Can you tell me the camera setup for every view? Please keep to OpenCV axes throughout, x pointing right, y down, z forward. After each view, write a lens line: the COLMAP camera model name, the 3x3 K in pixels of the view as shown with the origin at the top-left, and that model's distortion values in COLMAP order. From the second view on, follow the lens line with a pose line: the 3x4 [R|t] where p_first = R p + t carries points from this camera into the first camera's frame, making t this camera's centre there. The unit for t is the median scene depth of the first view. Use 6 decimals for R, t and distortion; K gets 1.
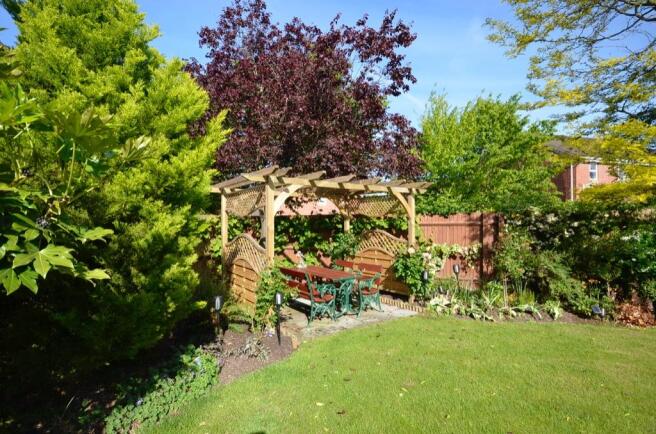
lens RADIAL K [[333.5, 0, 326.7], [0, 333.5, 219.4], [0, 0, 1]] dist [-0.020403, 0.000239]
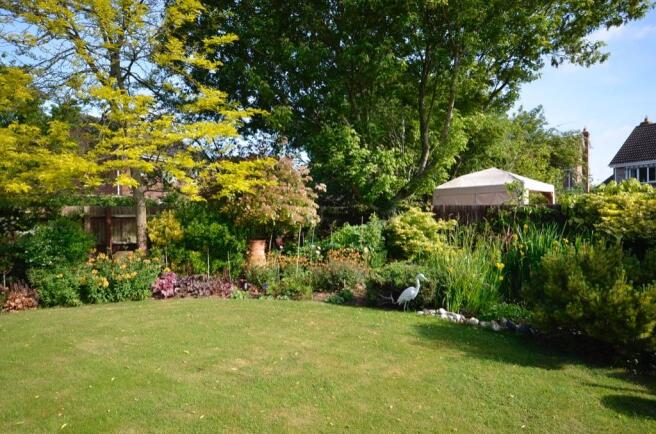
lens RADIAL K [[427.2, 0, 327.4], [0, 427.2, 223.7], [0, 0, 1]] dist [0.010158, 0.008352]
pose [[0.580607, -0.016790, 0.814011, 0.288196], [-0.000609, 0.999778, 0.021056, -0.004069], [-0.814184, -0.012721, 0.580468, -0.552414]]
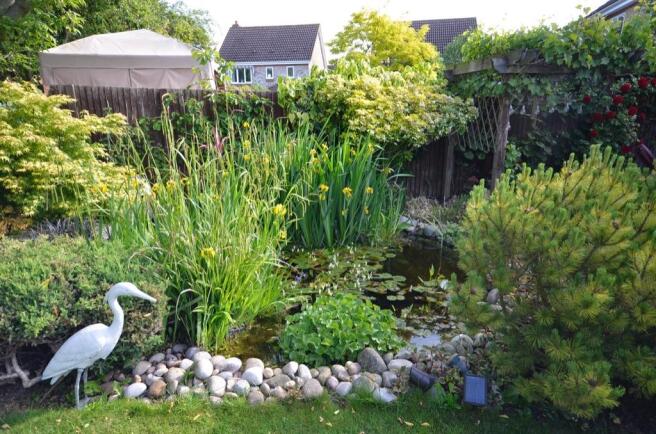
lens RADIAL K [[401.3, 0, 325.3], [0, 401.3, 218.9], [0, 0, 1]] dist [0.027697, 0.001492]
pose [[-0.265364, -0.242794, 0.933077, 0.930705], [-0.006950, 0.968230, 0.249964, 0.011981], [-0.964123, 0.059847, -0.258621, -0.213999]]
